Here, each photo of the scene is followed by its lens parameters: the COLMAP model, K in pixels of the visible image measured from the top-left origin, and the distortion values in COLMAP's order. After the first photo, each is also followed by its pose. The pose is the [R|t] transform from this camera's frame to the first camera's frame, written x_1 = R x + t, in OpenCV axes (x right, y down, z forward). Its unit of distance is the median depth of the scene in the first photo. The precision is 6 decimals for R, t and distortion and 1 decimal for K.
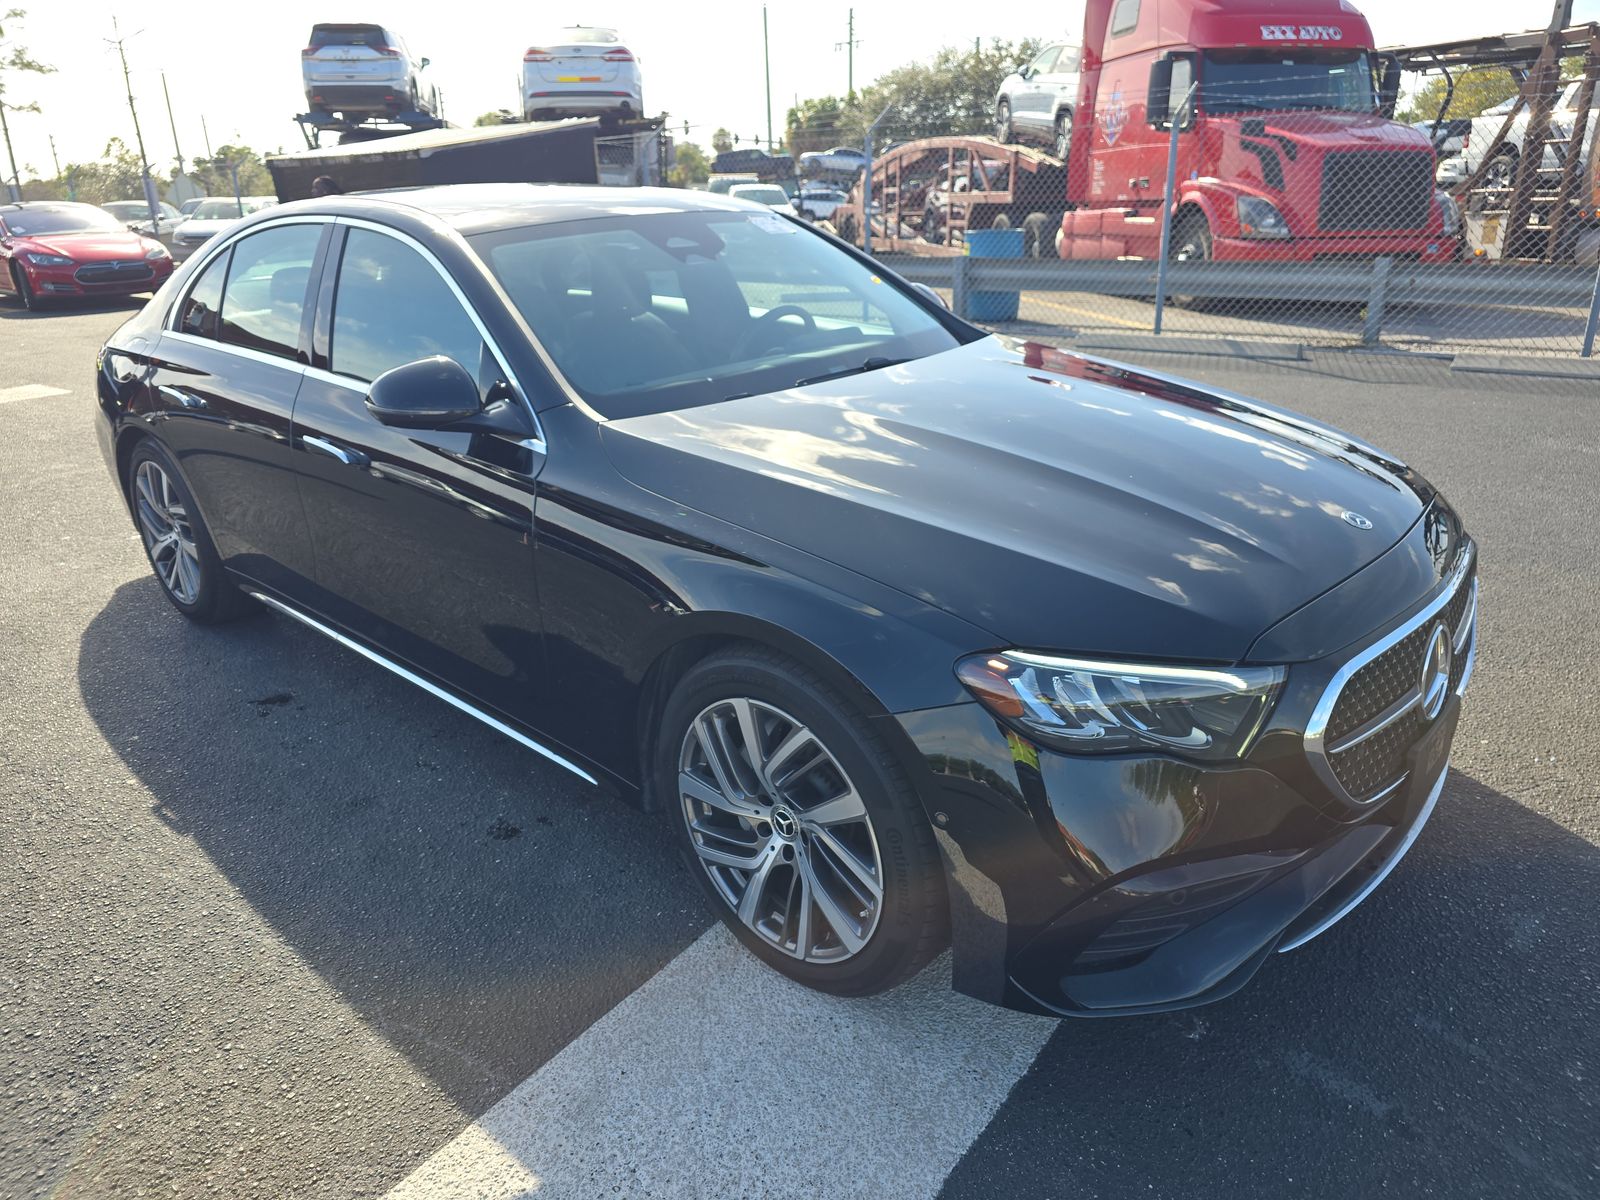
lens RADIAL K [[1117.2, 0, 800.0], [0, 1117.2, 600.0], [0, 0, 1]] dist [0.045770, -0.024900]
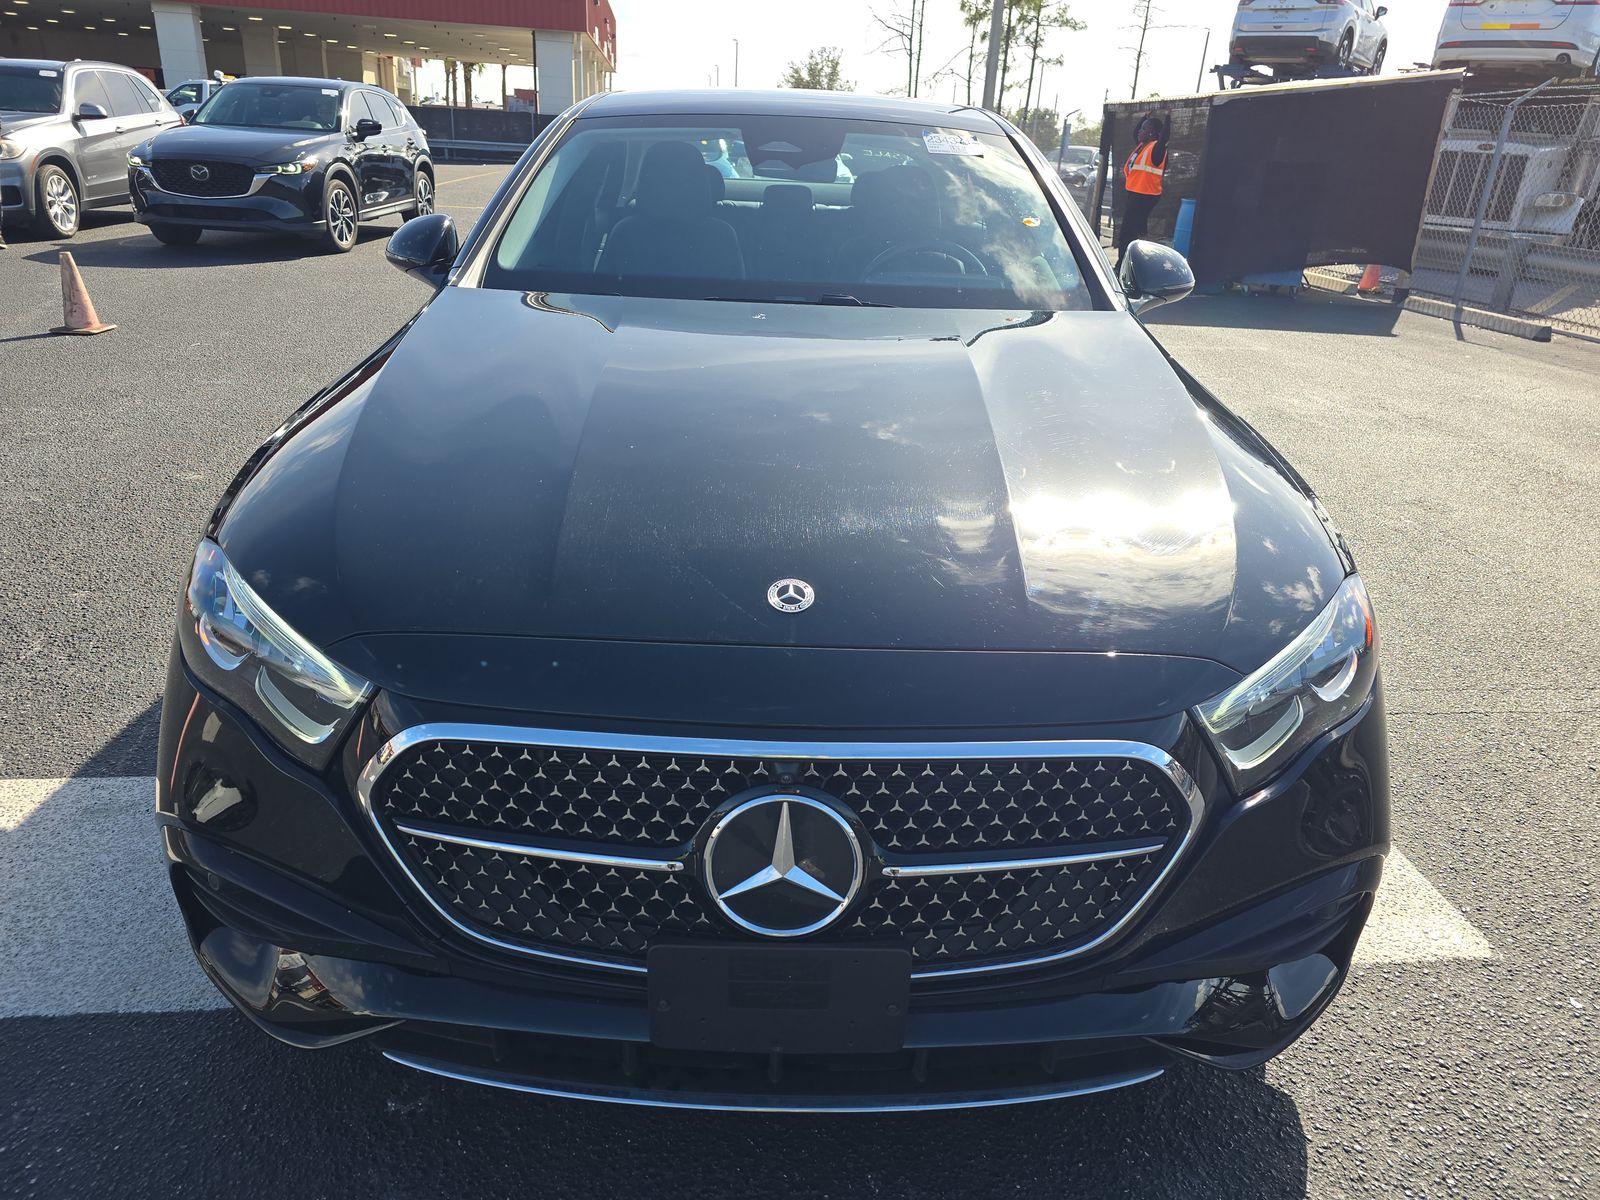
lens RADIAL K [[1117.2, 0, 800.0], [0, 1117.2, 600.0], [0, 0, 1]] dist [0.045770, -0.024900]
pose [[0.679528, 0.342257, -0.648924, 0.135214], [-0.326226, 0.933220, 0.150590, -0.023437], [0.657129, 0.109366, 0.745802, 0.077910]]
